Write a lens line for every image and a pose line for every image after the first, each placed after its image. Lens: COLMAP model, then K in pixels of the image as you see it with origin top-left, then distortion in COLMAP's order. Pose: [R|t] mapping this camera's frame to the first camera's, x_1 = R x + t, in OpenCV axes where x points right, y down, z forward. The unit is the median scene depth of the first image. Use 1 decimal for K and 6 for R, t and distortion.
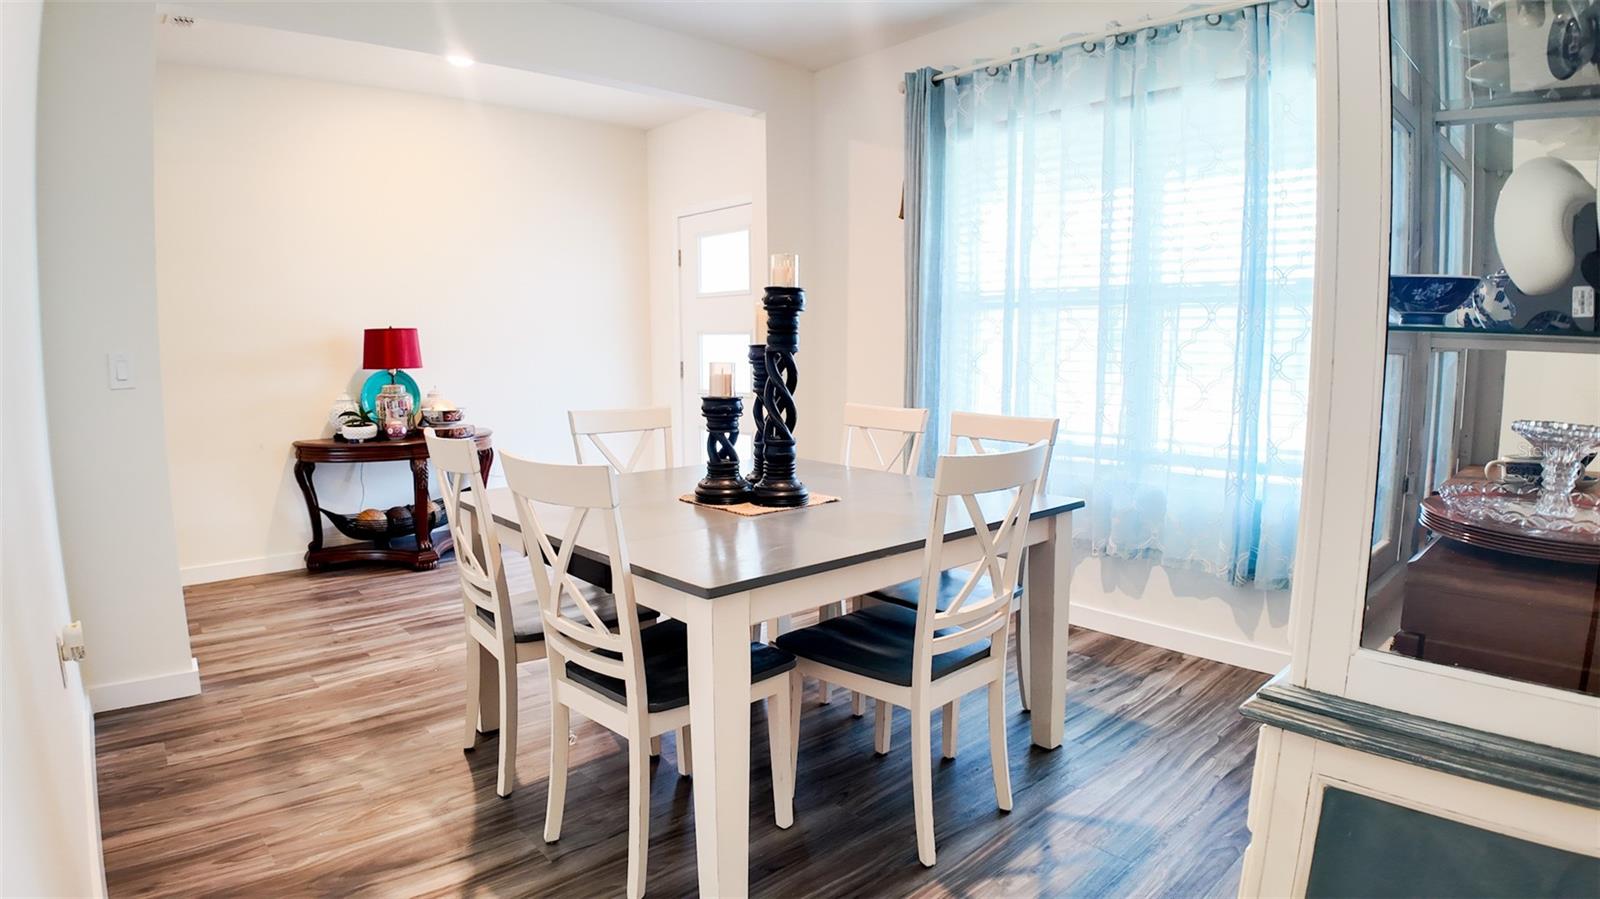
lens RADIAL K [[953.1, 0, 800.0], [0, 953.1, 449.5], [0, 0, 1]] dist [-0.002914, -0.001104]
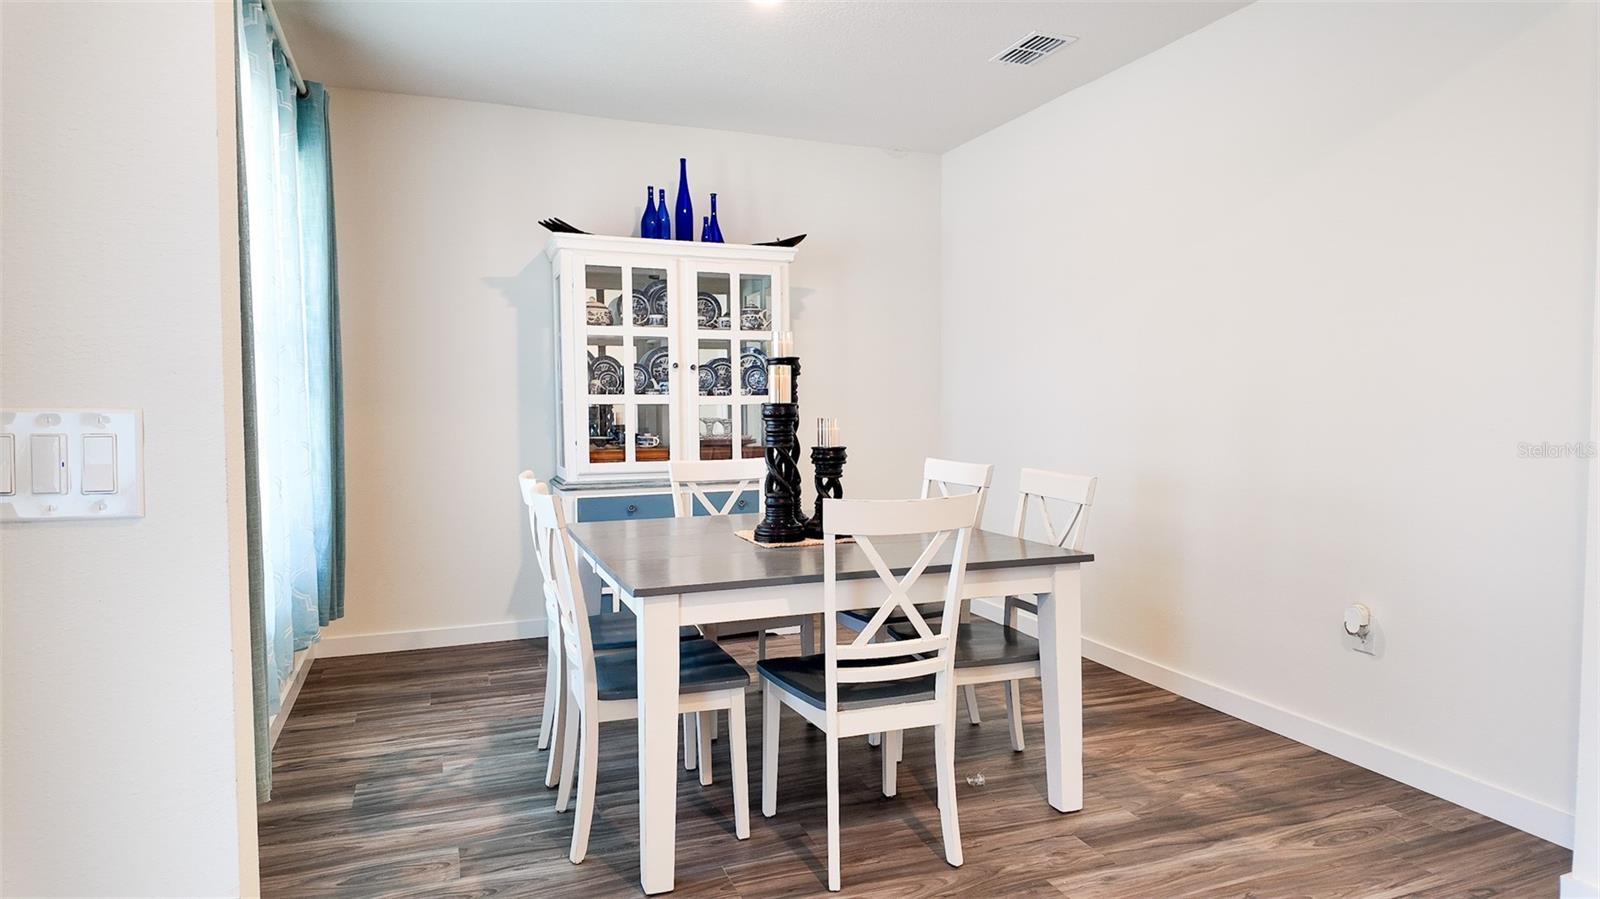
lens RADIAL K [[953.1, 0, 800.0], [0, 953.1, 449.5], [0, 0, 1]] dist [-0.002914, -0.001104]
pose [[-0.934661, 0.016130, 0.355175, -0.429309], [0.076367, 0.984762, 0.156244, -0.204534], [-0.347242, 0.173159, -0.921650, 1.895385]]
